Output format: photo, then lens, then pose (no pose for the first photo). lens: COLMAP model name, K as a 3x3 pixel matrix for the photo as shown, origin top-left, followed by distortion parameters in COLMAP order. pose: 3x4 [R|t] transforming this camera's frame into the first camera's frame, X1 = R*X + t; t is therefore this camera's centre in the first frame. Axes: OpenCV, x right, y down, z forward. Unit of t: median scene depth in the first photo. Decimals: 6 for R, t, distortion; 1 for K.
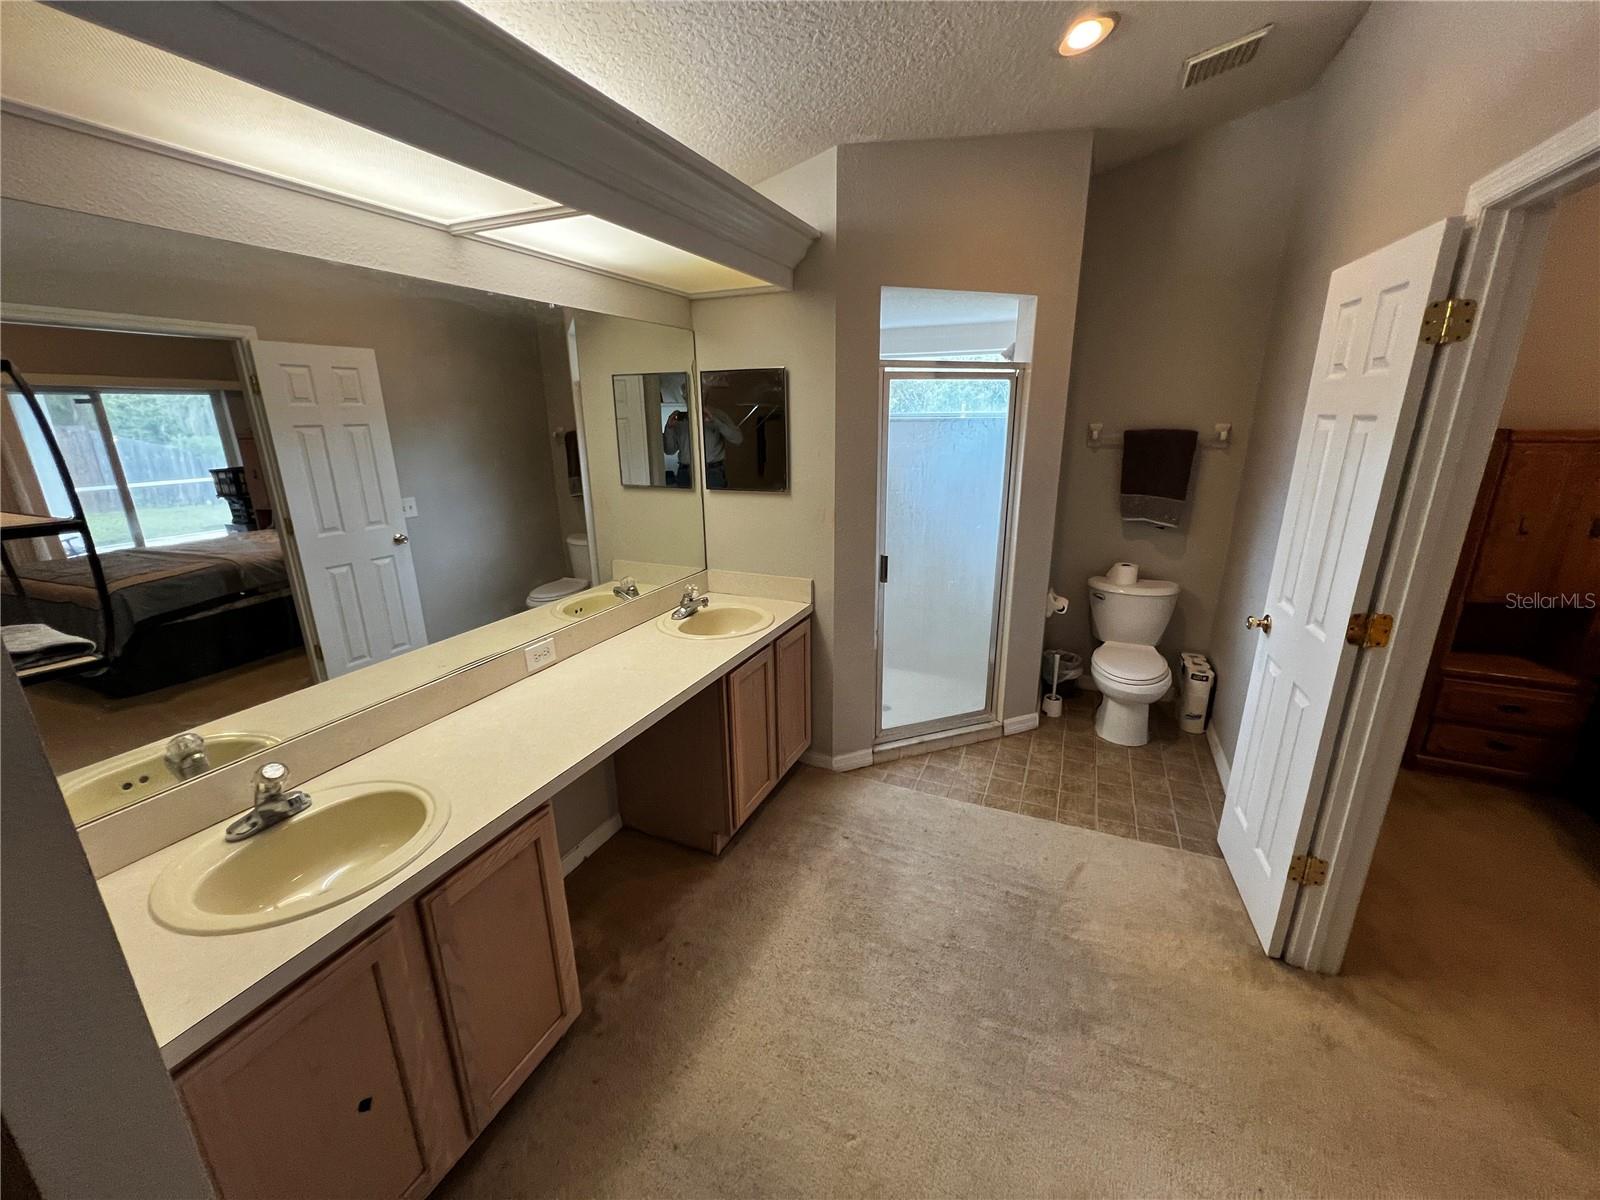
lens RADIAL K [[641.9, 0, 795.5], [0, 641.9, 599.5], [0, 0, 1]] dist [0.000288, -0.000284]
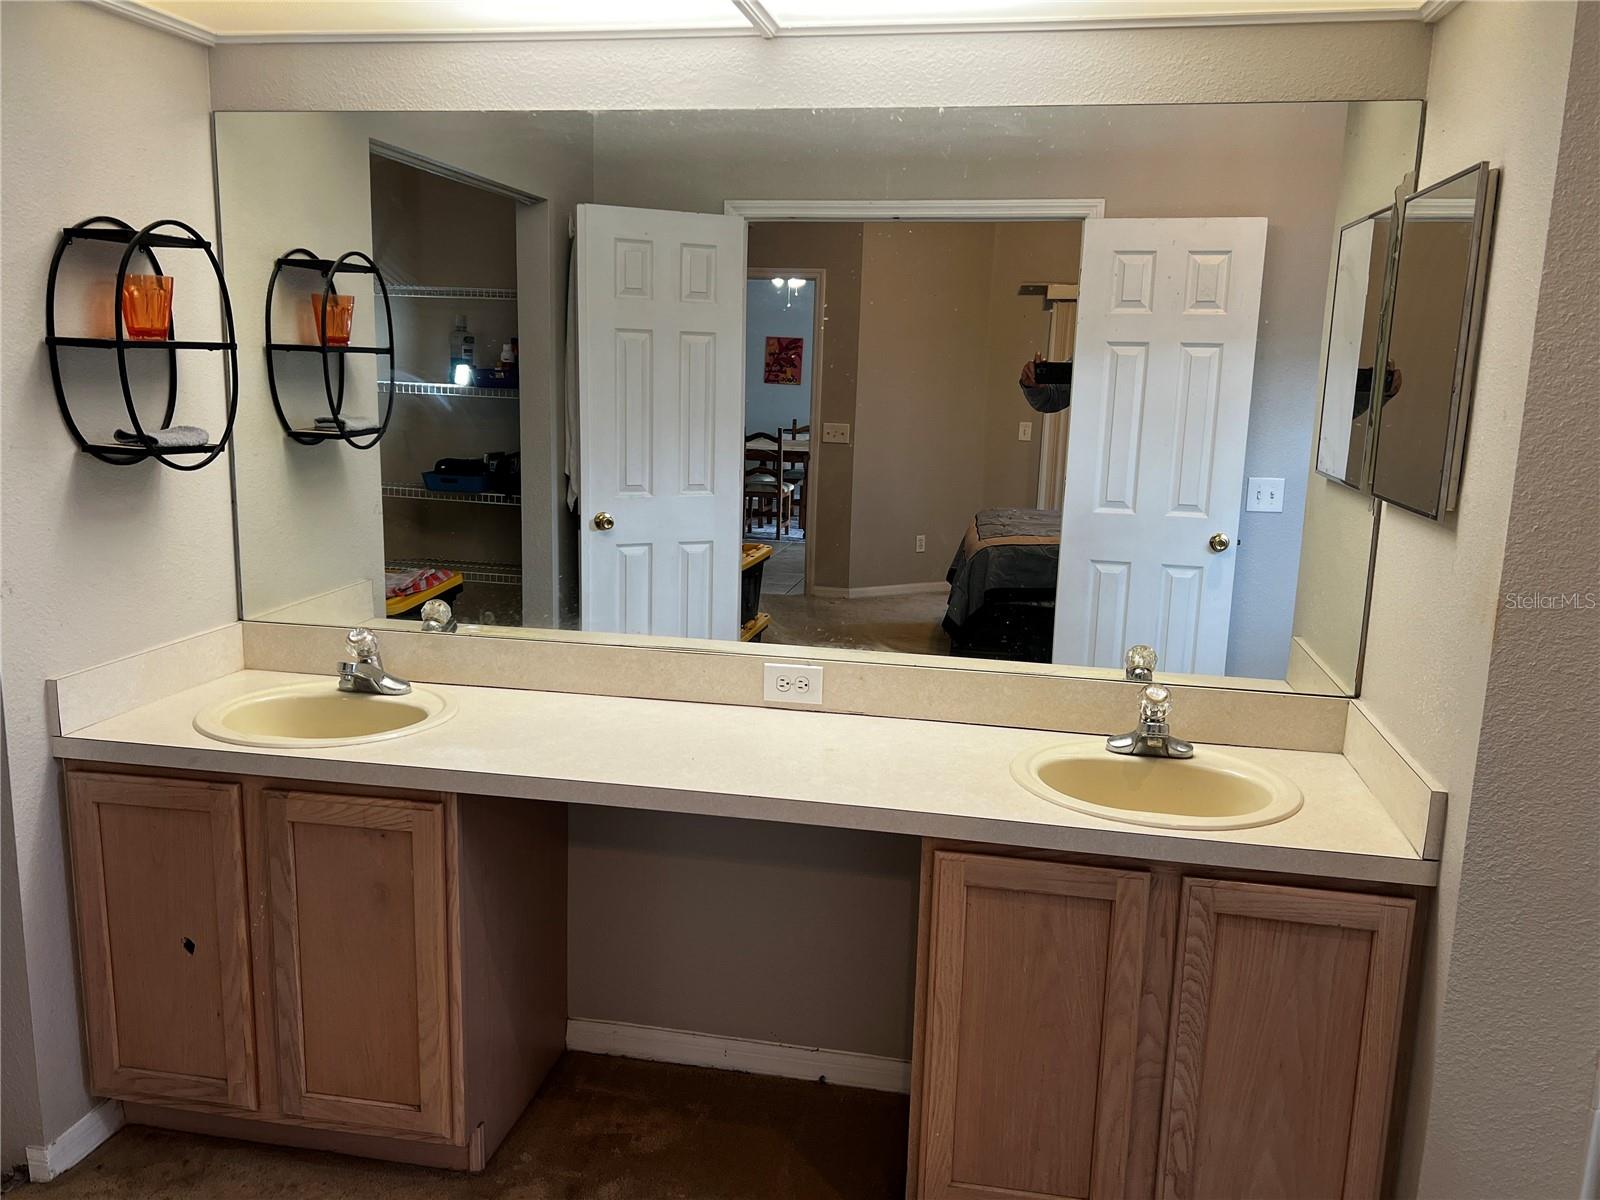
lens RADIAL K [[1275.3, 0, 791.0], [0, 1275.3, 603.7], [0, 0, 1]] dist [0.059014, -0.068673]
pose [[0.231254, 0.203412, -0.951391, 0.615855], [-0.300268, 0.945081, 0.129077, -0.118154], [0.925398, 0.255823, 0.279632, 0.531336]]
